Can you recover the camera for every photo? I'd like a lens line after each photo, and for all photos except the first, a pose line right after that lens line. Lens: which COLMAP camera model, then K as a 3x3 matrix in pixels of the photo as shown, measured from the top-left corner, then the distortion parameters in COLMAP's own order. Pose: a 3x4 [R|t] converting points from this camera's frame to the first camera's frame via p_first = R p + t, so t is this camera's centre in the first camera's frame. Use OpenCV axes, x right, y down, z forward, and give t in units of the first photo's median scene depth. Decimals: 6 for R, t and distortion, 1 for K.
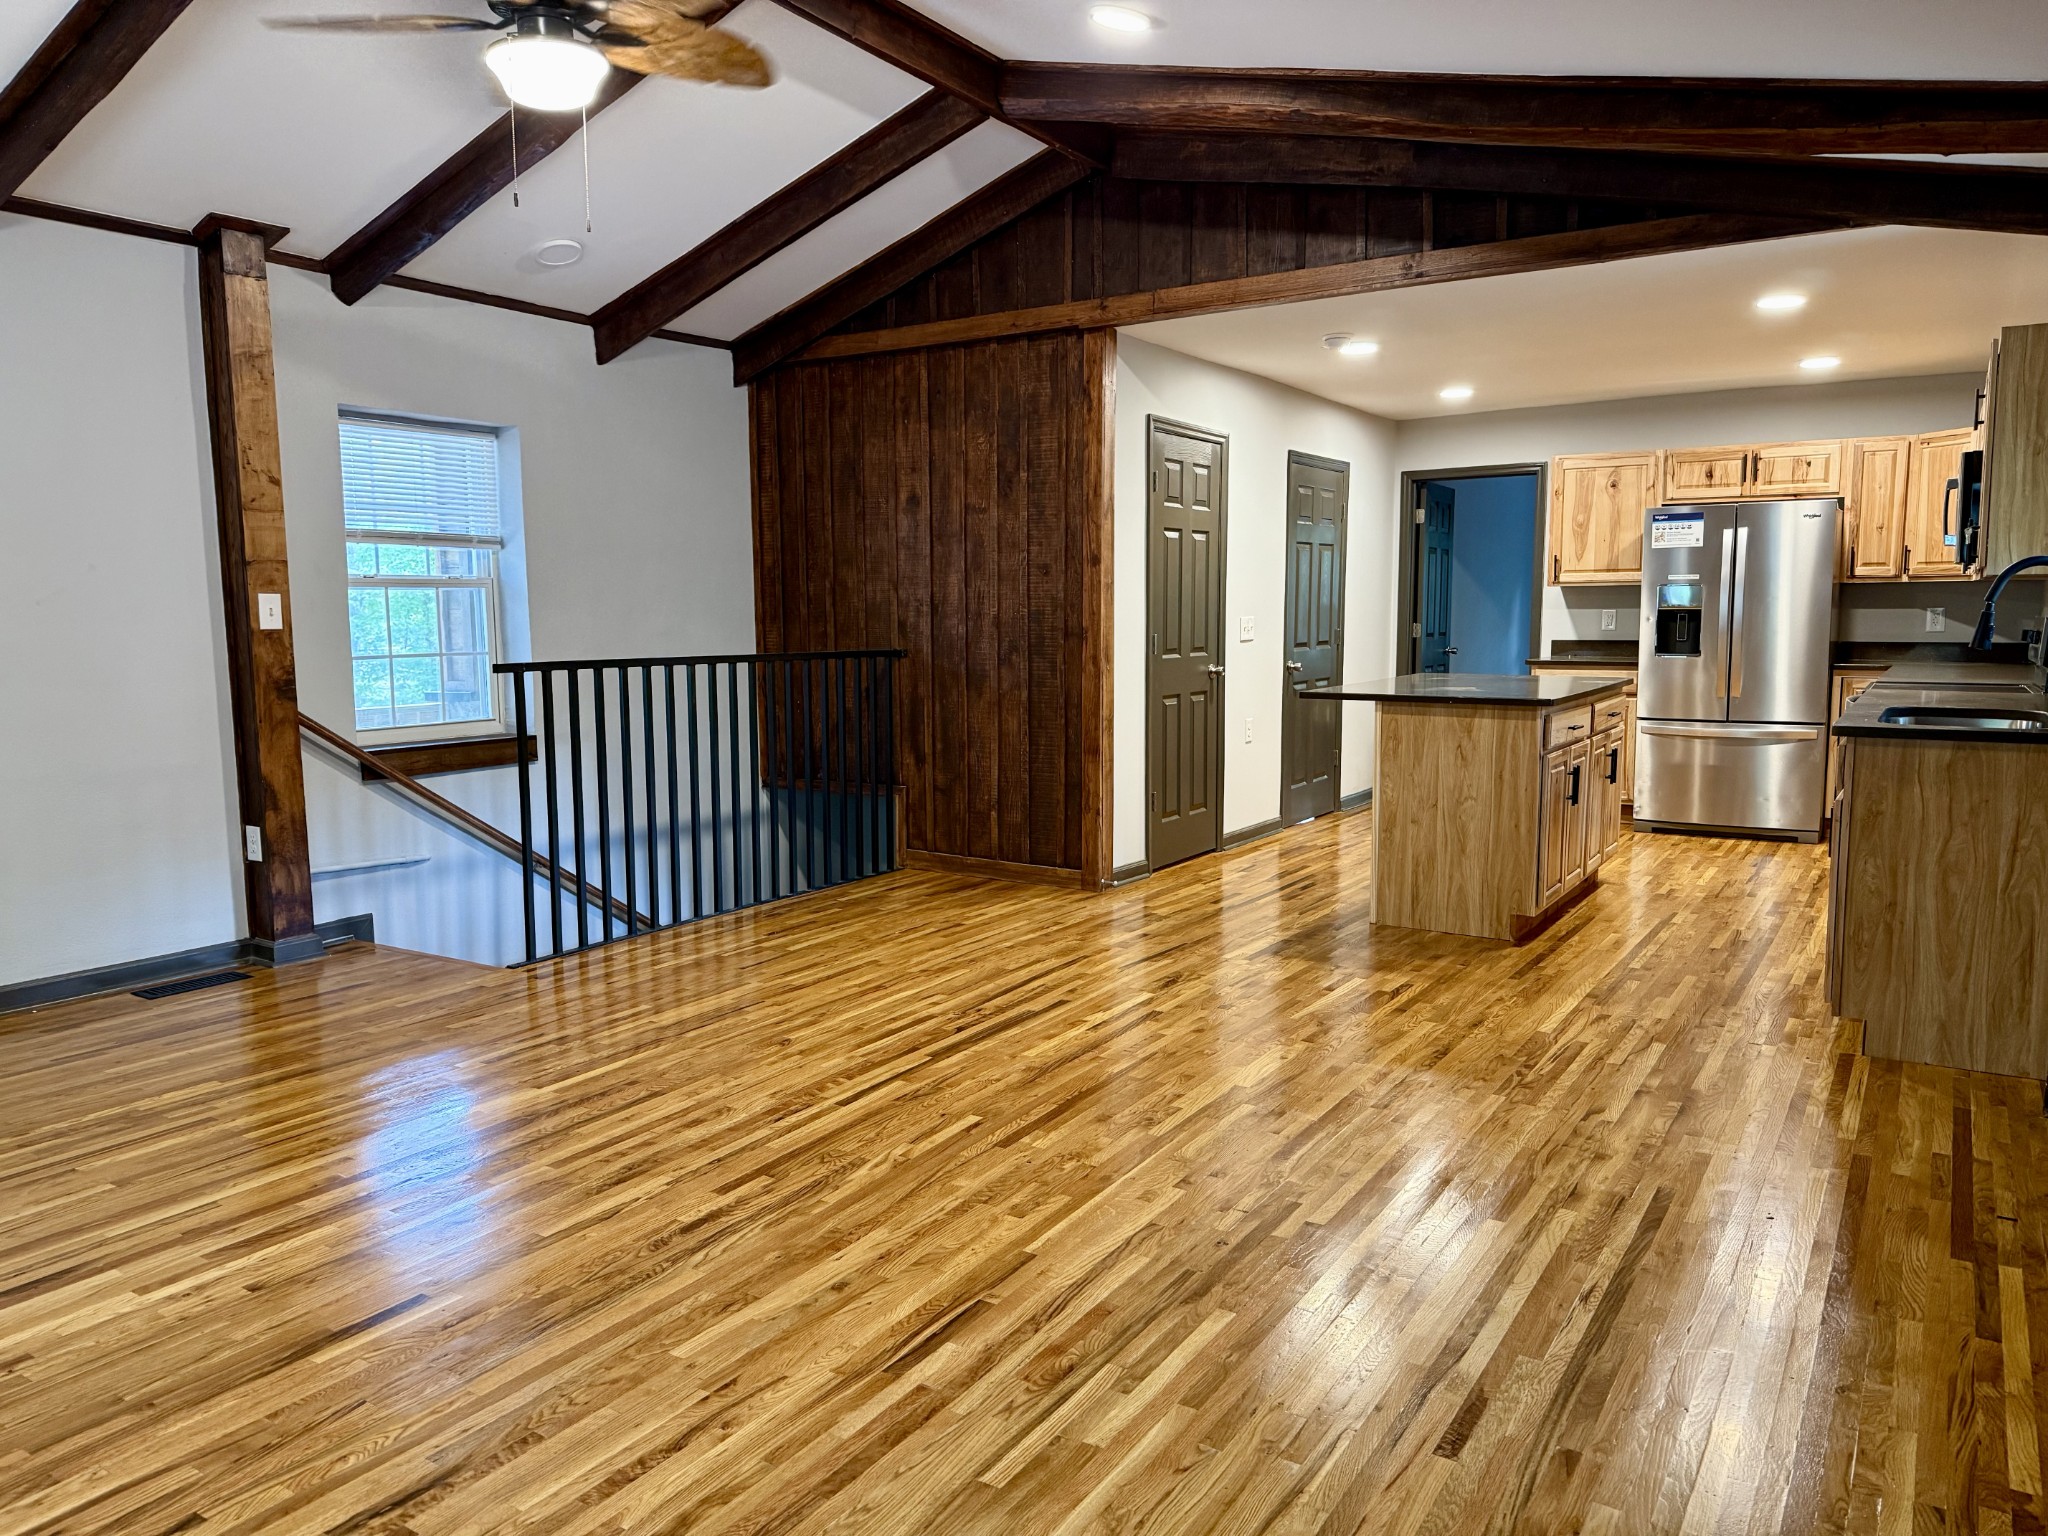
lens RADIAL K [[1432.0, 0, 1022.5], [0, 1432.0, 759.5], [0, 0, 1]] dist [0.163683, -0.255017]
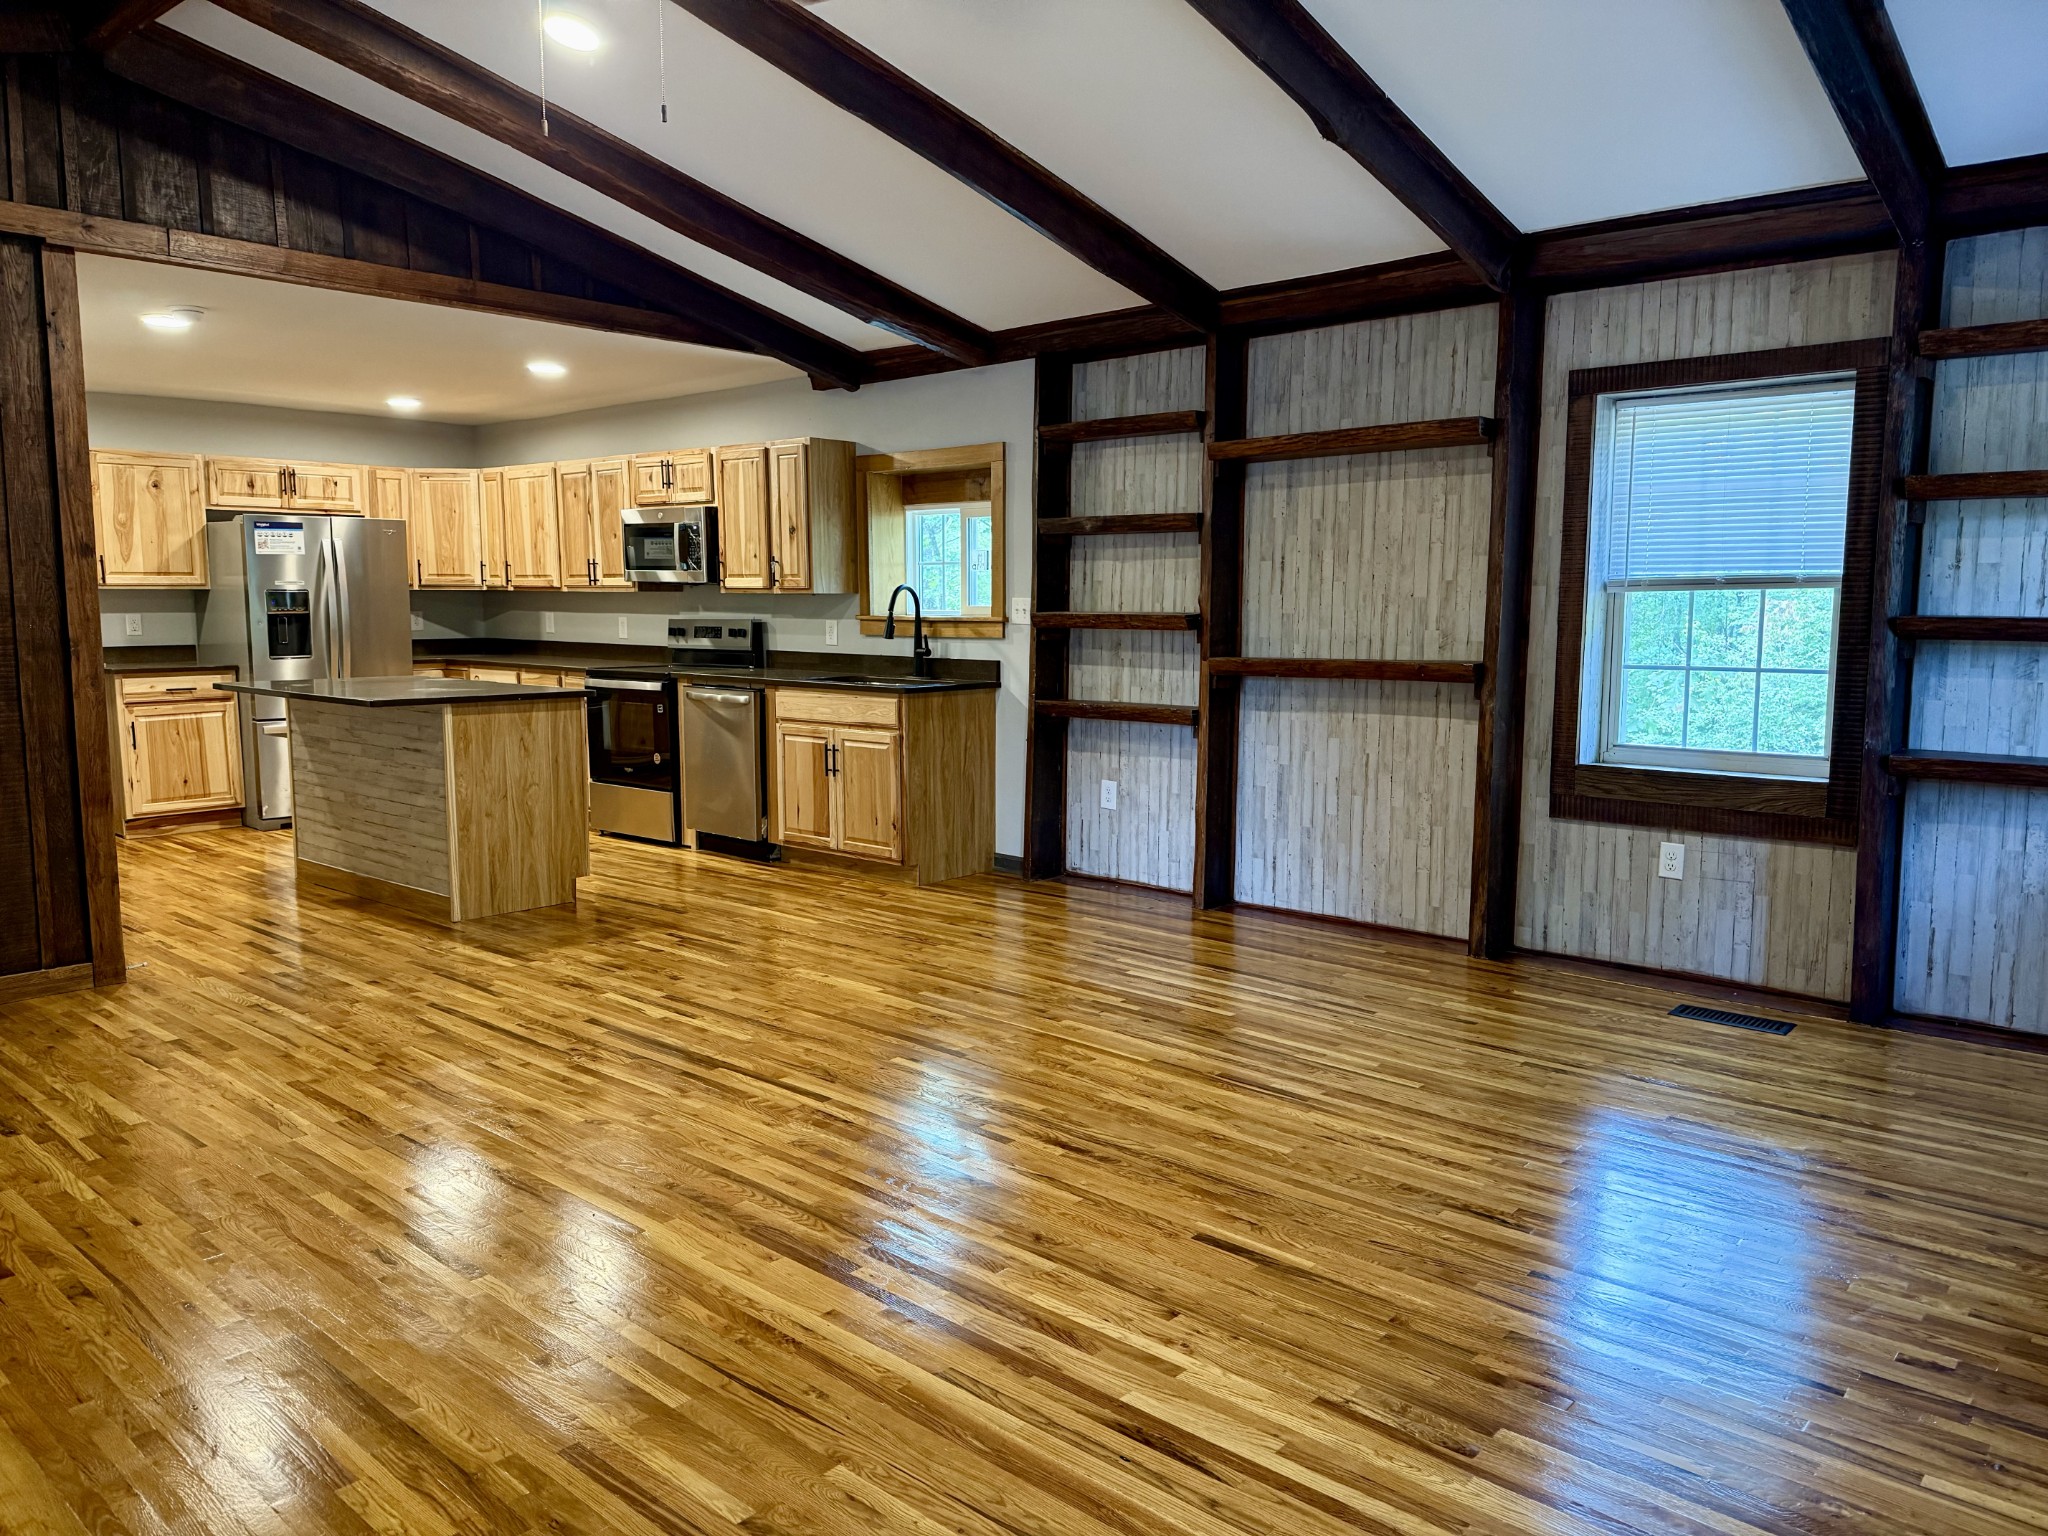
lens RADIAL K [[1432.0, 0, 1022.5], [0, 1432.0, 759.5], [0, 0, 1]] dist [0.163683, -0.255017]
pose [[0.152646, -0.104140, 0.982779, -0.833666], [0.104099, 0.990595, 0.088800, -0.059903], [-0.982783, 0.088752, 0.162051, 0.515518]]
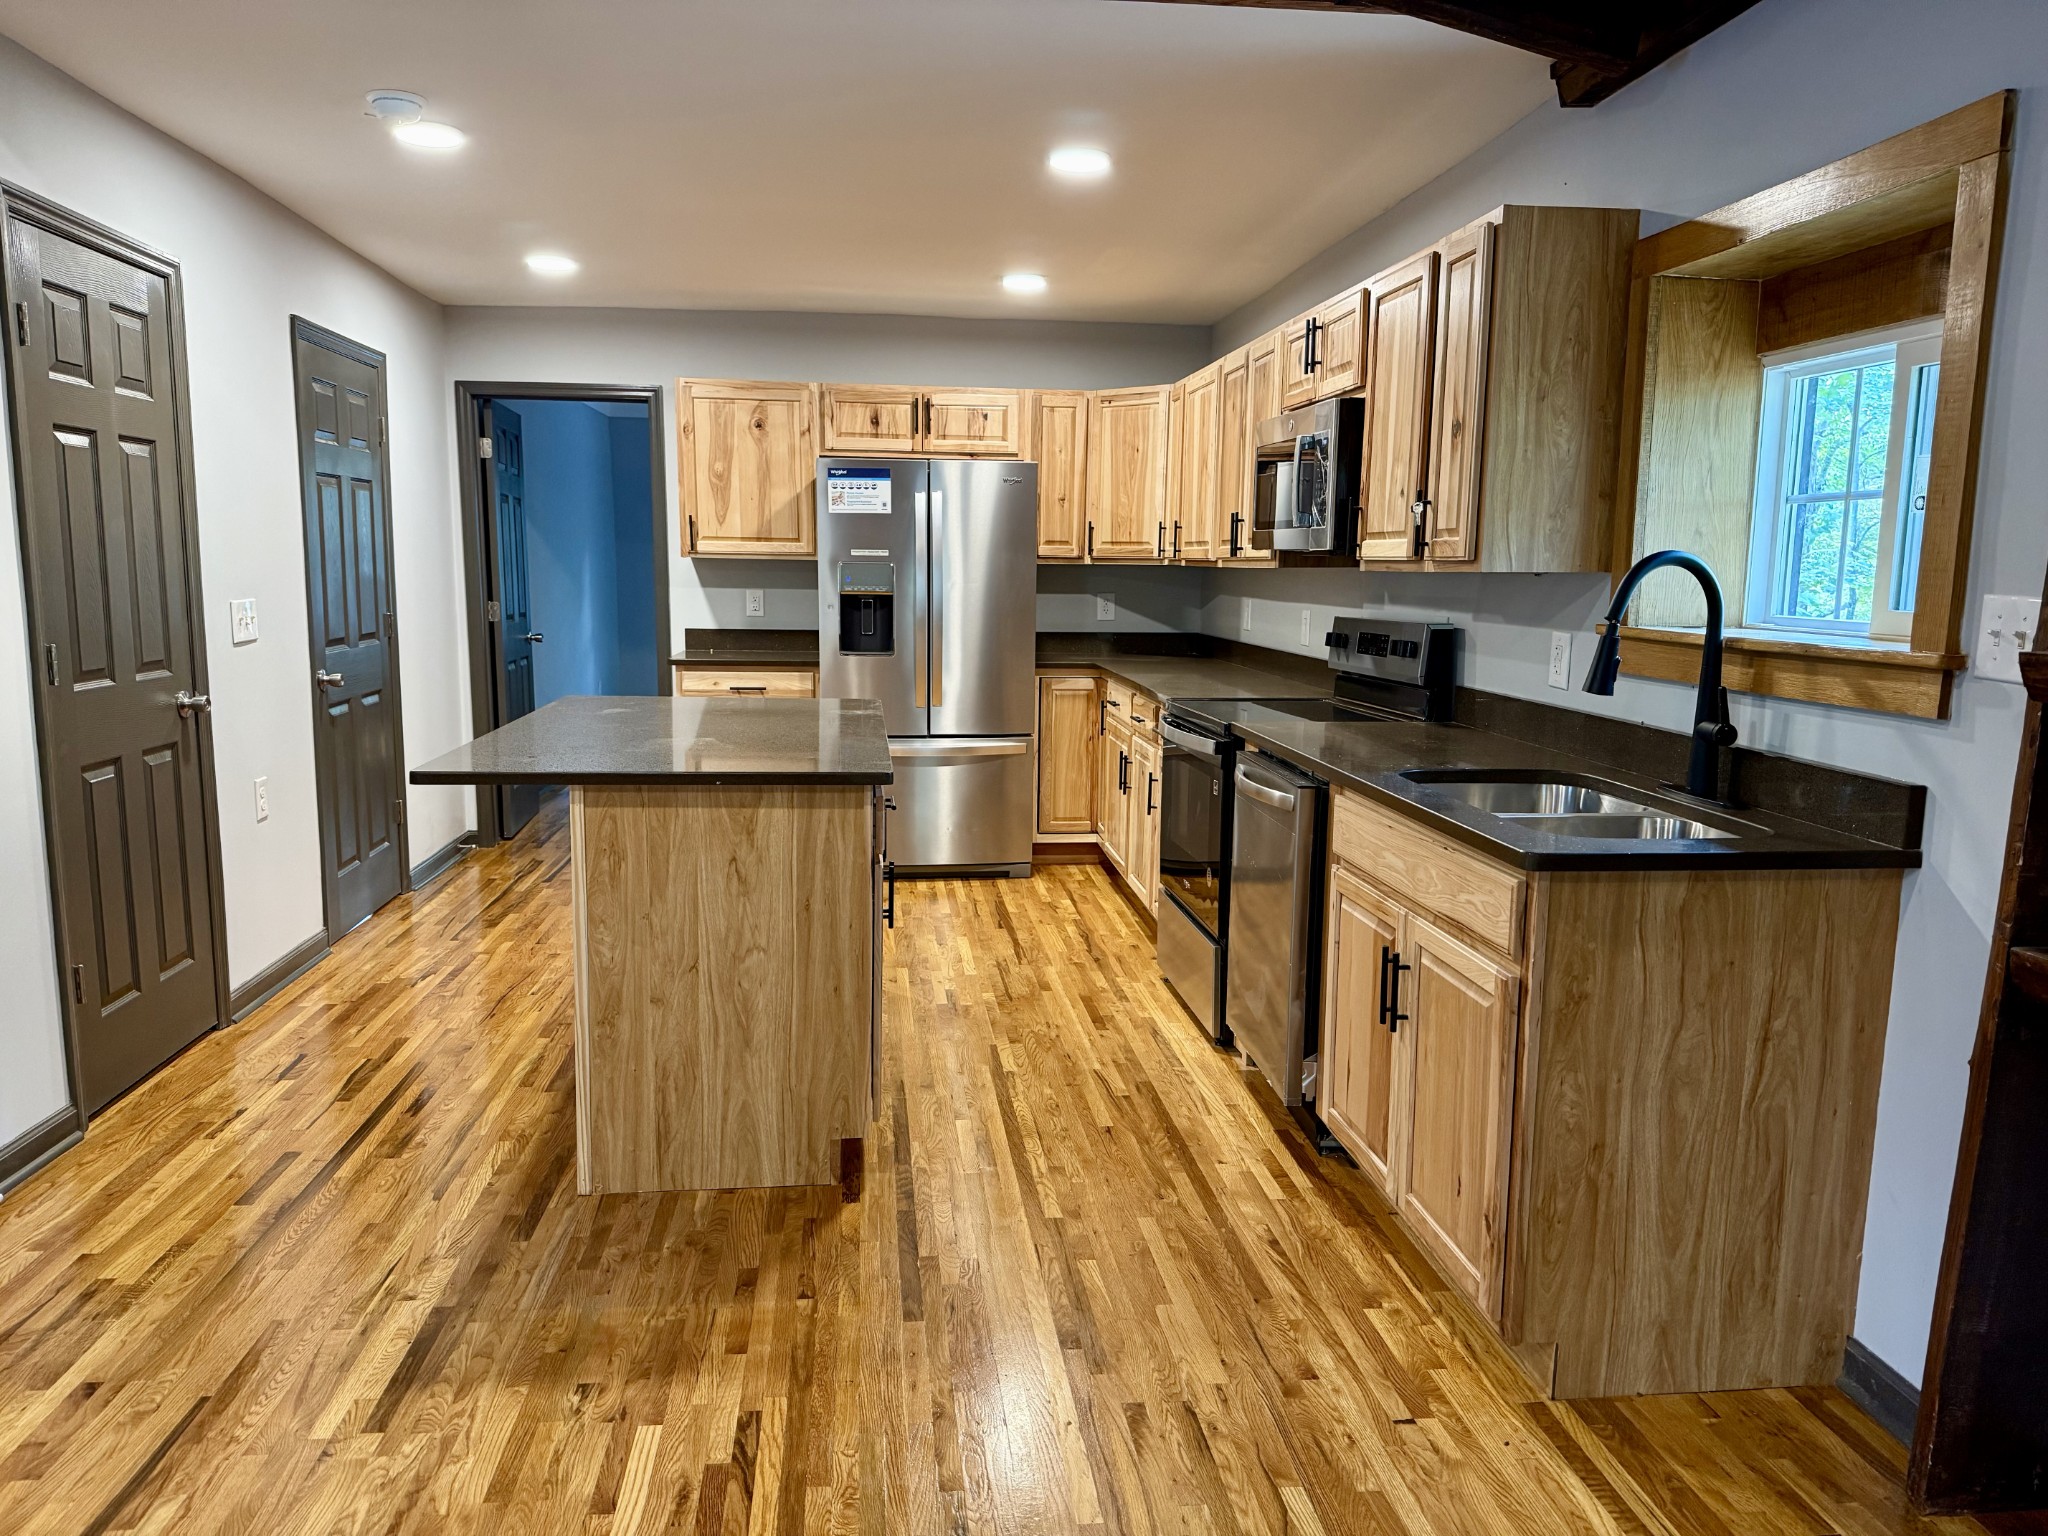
lens RADIAL K [[1432.1, 0, 1024.1], [0, 1432.1, 777.0], [0, 0, 1]] dist [0.059805, -0.094313]
pose [[0.776010, -0.075341, 0.626204, 0.054168], [0.047599, 0.997004, 0.060967, -0.078432], [-0.628922, -0.017504, 0.777272, 0.580247]]
